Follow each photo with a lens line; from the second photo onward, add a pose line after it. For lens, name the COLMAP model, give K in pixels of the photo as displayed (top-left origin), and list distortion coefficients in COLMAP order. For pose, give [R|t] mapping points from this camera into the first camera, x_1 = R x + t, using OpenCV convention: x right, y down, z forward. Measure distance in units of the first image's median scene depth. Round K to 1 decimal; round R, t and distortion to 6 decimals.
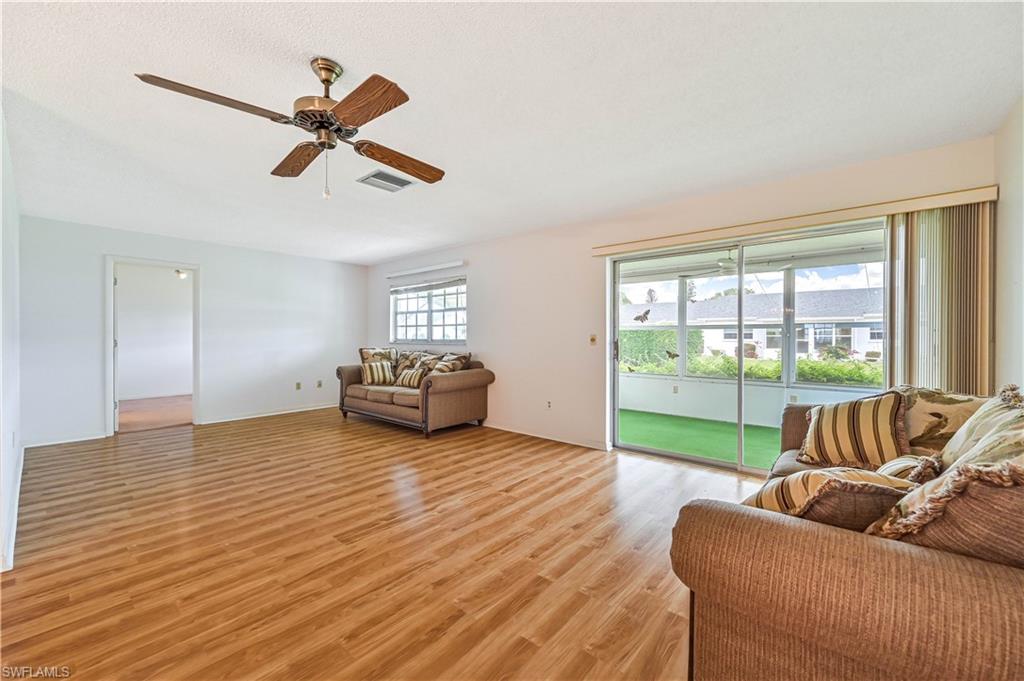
lens RADIAL K [[401.0, 0, 513.7], [0, 401.0, 339.6], [0, 0, 1]] dist [0.000229, 0.000181]
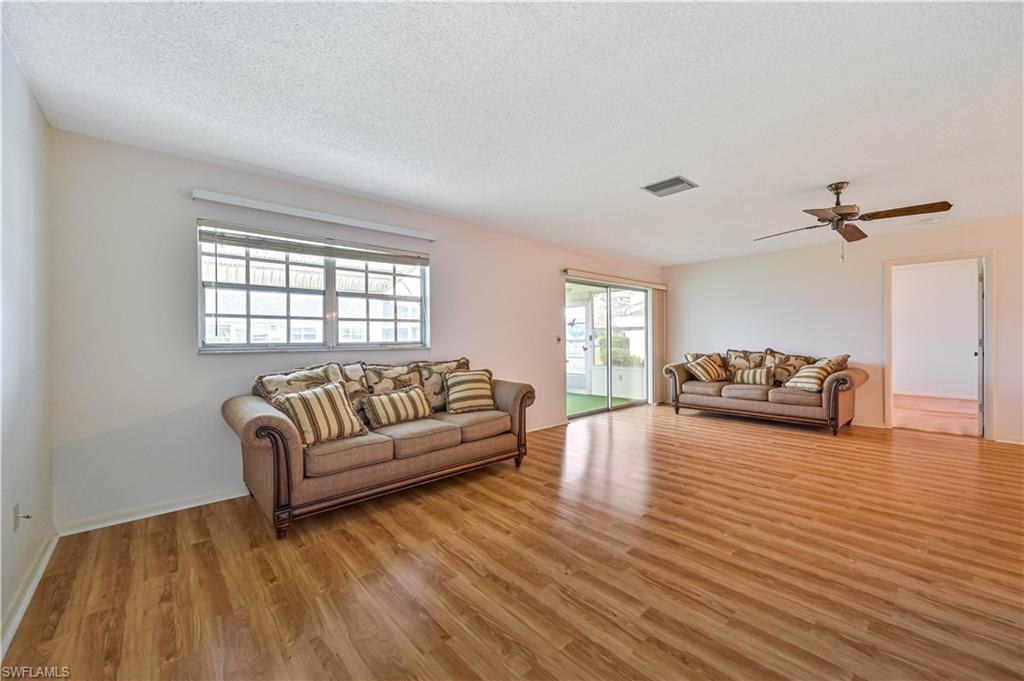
lens RADIAL K [[401.0, 0, 513.7], [0, 401.0, 339.6], [0, 0, 1]] dist [0.000229, 0.000181]
pose [[0.135600, -0.006364, 0.990743, -1.421030], [0.010821, 0.999929, 0.004942, -0.009888], [-0.990705, 0.010051, 0.135659, 1.280265]]
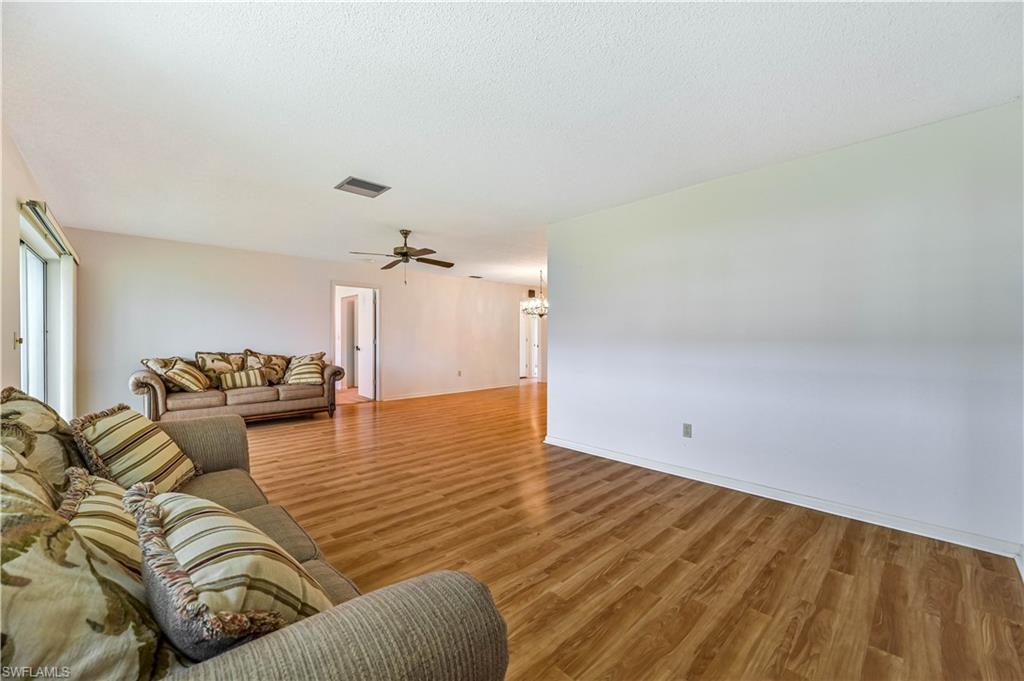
lens RADIAL K [[403.9, 0, 515.0], [0, 403.9, 336.9], [0, 0, 1]] dist [0.000628, 0.000111]
pose [[-0.994593, -0.003160, 0.103801, -0.832019], [-0.002779, 0.999989, 0.003806, -0.013024], [-0.103812, 0.003497, -0.994591, 2.034352]]
